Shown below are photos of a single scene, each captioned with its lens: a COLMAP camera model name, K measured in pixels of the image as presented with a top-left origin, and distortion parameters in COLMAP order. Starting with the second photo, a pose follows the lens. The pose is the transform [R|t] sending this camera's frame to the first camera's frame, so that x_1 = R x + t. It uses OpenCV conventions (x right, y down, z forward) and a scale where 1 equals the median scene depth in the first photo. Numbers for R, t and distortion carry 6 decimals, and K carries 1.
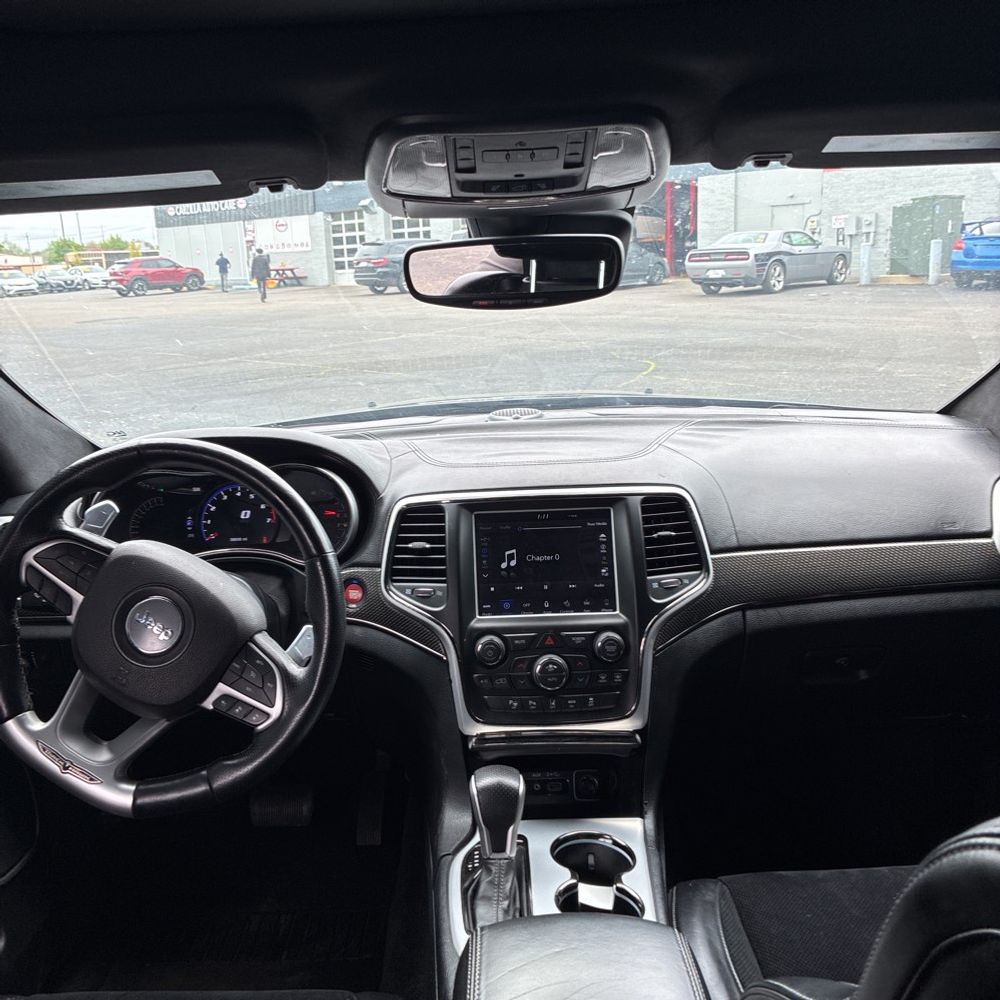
lens RADIAL K [[1010.0, 0, 503.1], [0, 1010.0, 493.4], [0, 0, 1]] dist [0.024267, 0.000000]
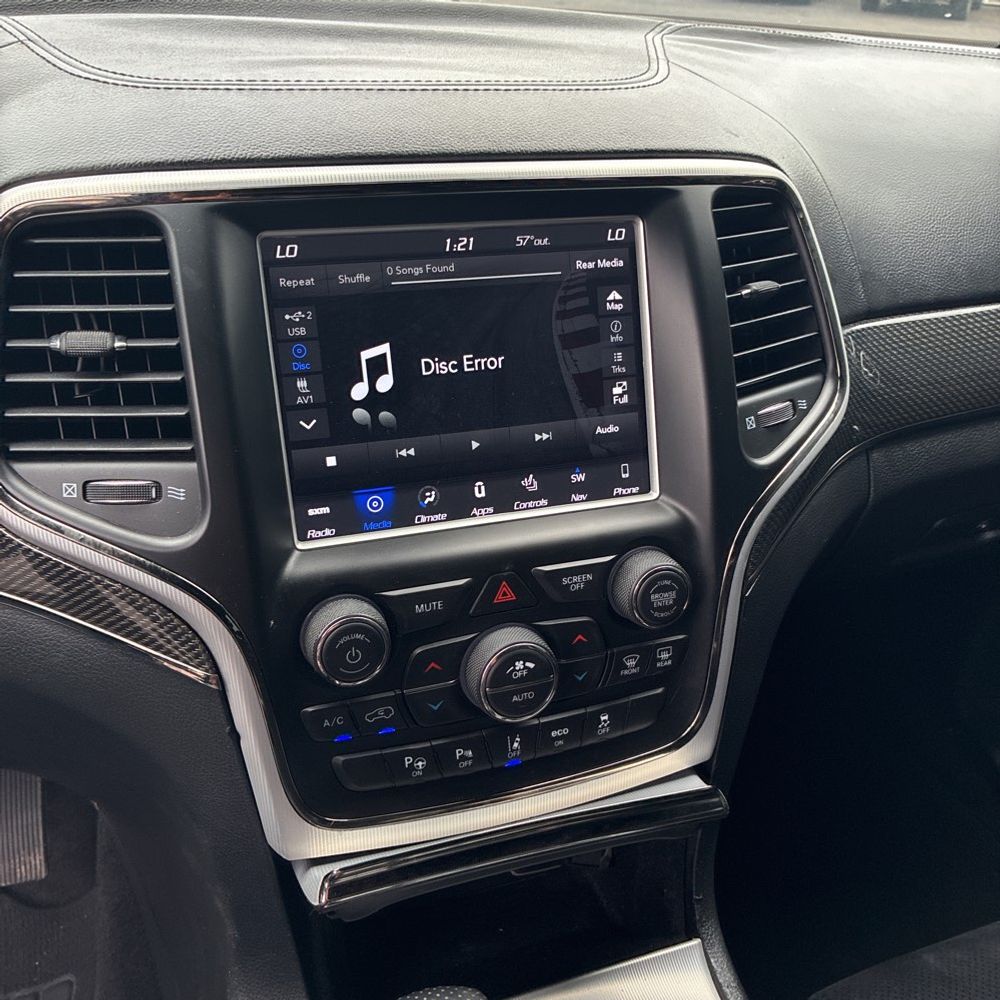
lens RADIAL K [[1010.0, 0, 503.6], [0, 1010.0, 508.8], [0, 0, 1]] dist [0.024267, 0.000000]
pose [[0.937684, -0.098592, 0.333209, -0.072868], [-0.000279, 0.958691, 0.284450, 0.010979], [-0.347489, -0.266817, 0.898922, 0.662102]]
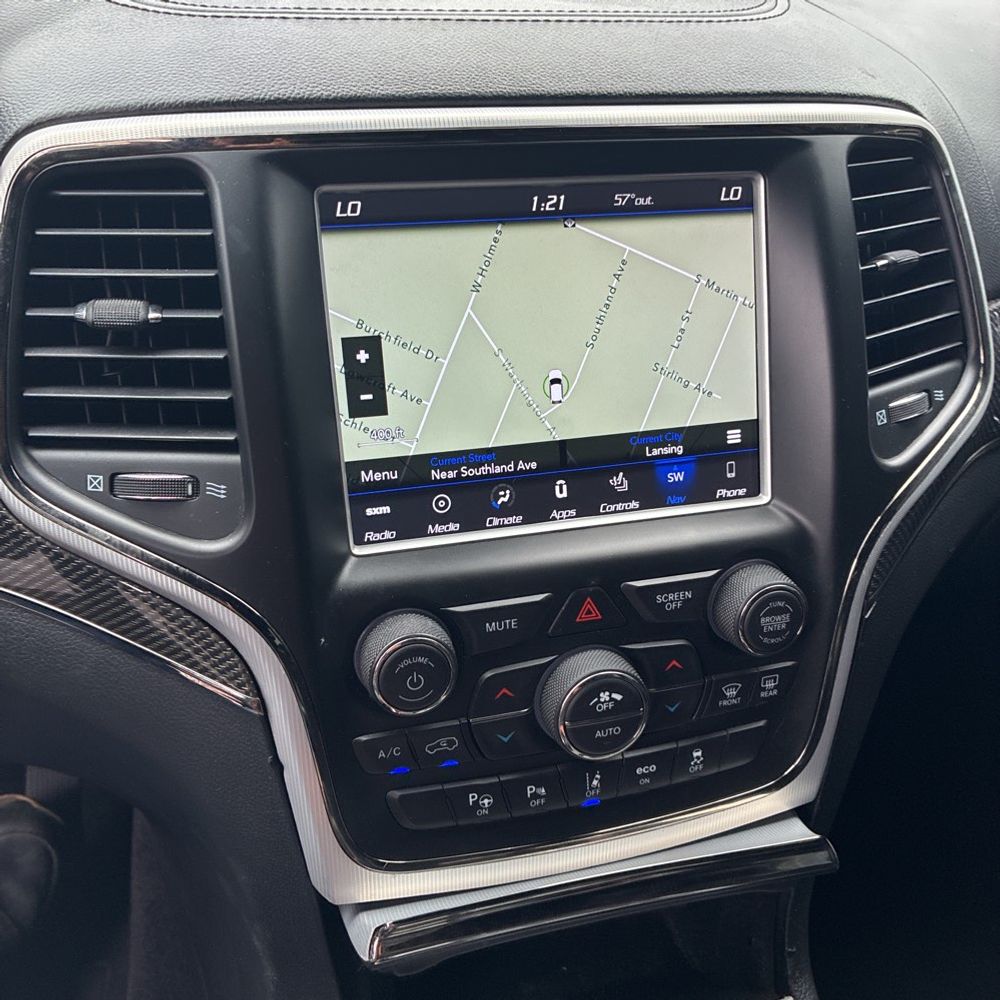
lens RADIAL K [[1010.0, 0, 494.8], [0, 1010.0, 497.2], [0, 0, 1]] dist [0.024267, 0.000000]
pose [[0.955974, -0.082140, 0.281722, -0.067866], [-0.010021, 0.950329, 0.311085, 0.012672], [-0.293281, -0.300212, 0.907667, 0.714984]]
